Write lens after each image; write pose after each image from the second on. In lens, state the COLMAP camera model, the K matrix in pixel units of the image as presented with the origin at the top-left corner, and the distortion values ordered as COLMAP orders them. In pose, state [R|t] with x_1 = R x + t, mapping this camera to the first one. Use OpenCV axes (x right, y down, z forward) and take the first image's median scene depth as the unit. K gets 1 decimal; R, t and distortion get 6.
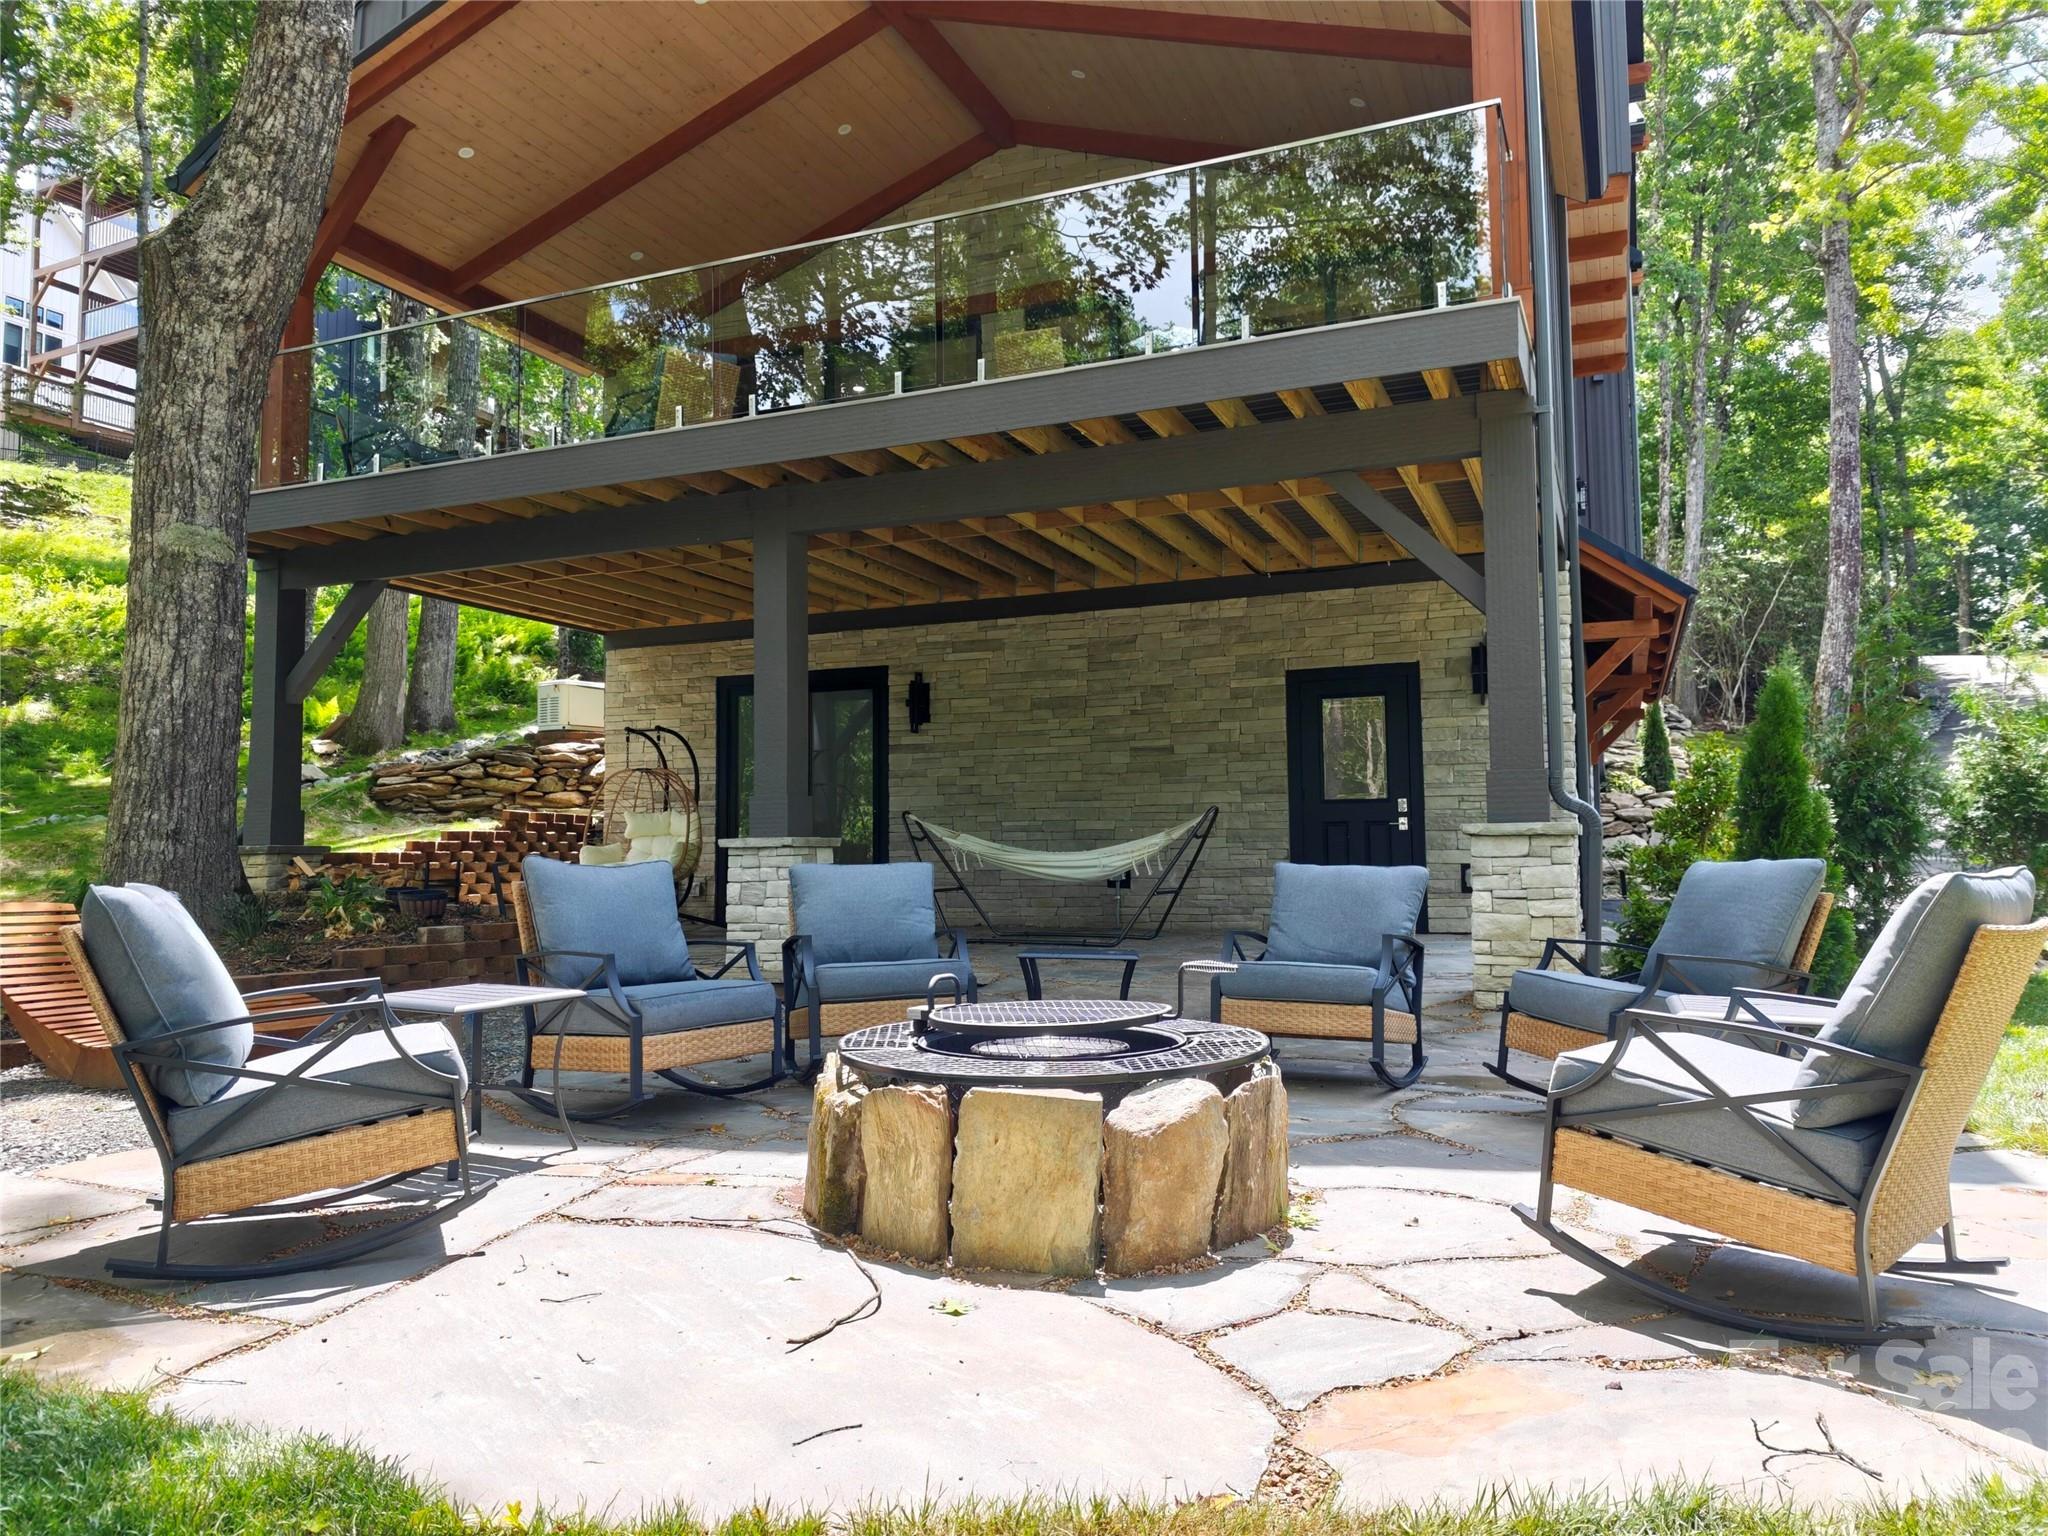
lens RADIAL K [[1275.7, 0, 1024.0], [0, 1275.7, 768.0], [0, 0, 1]] dist [-0.001426, -0.001994]
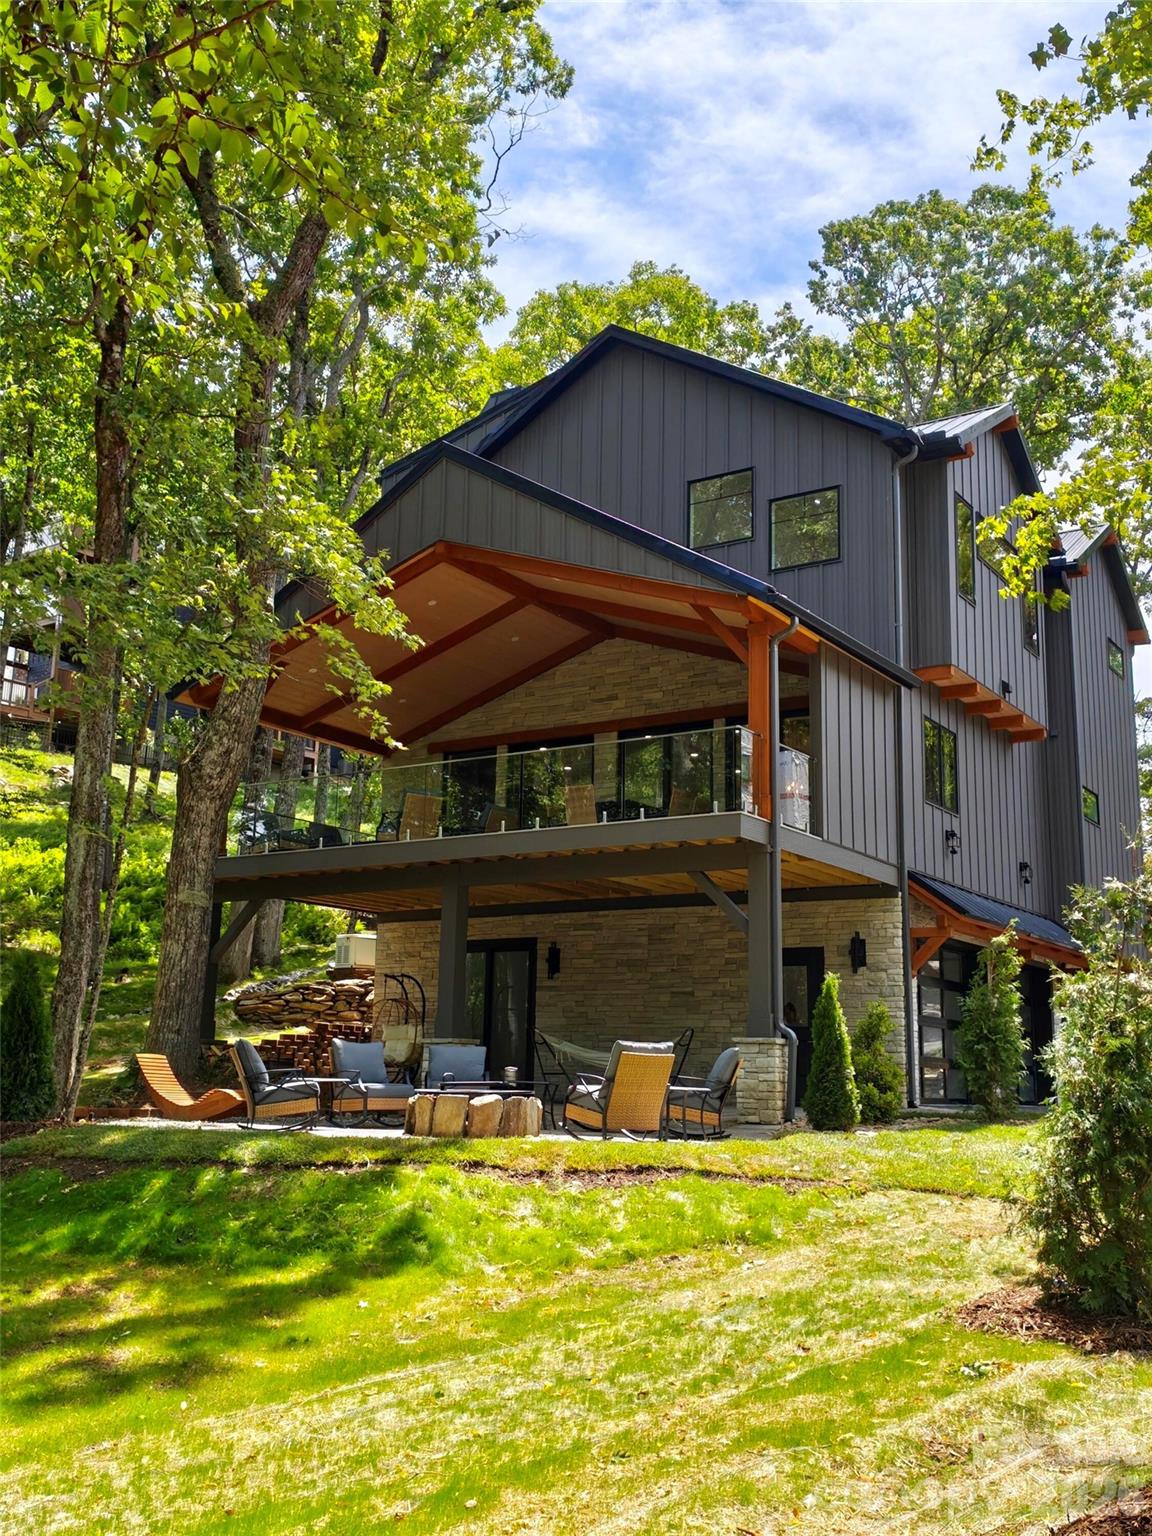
lens RADIAL K [[1570.3, 0, 576.0], [0, 1570.3, 768.0], [0, 0, 1]] dist [0.306507, -1.114014]
pose [[0.977997, -0.010350, -0.208360, 0.382249], [-0.017378, 0.991256, -0.130804, -0.031804], [0.207892, 0.131547, 0.969266, -1.037510]]
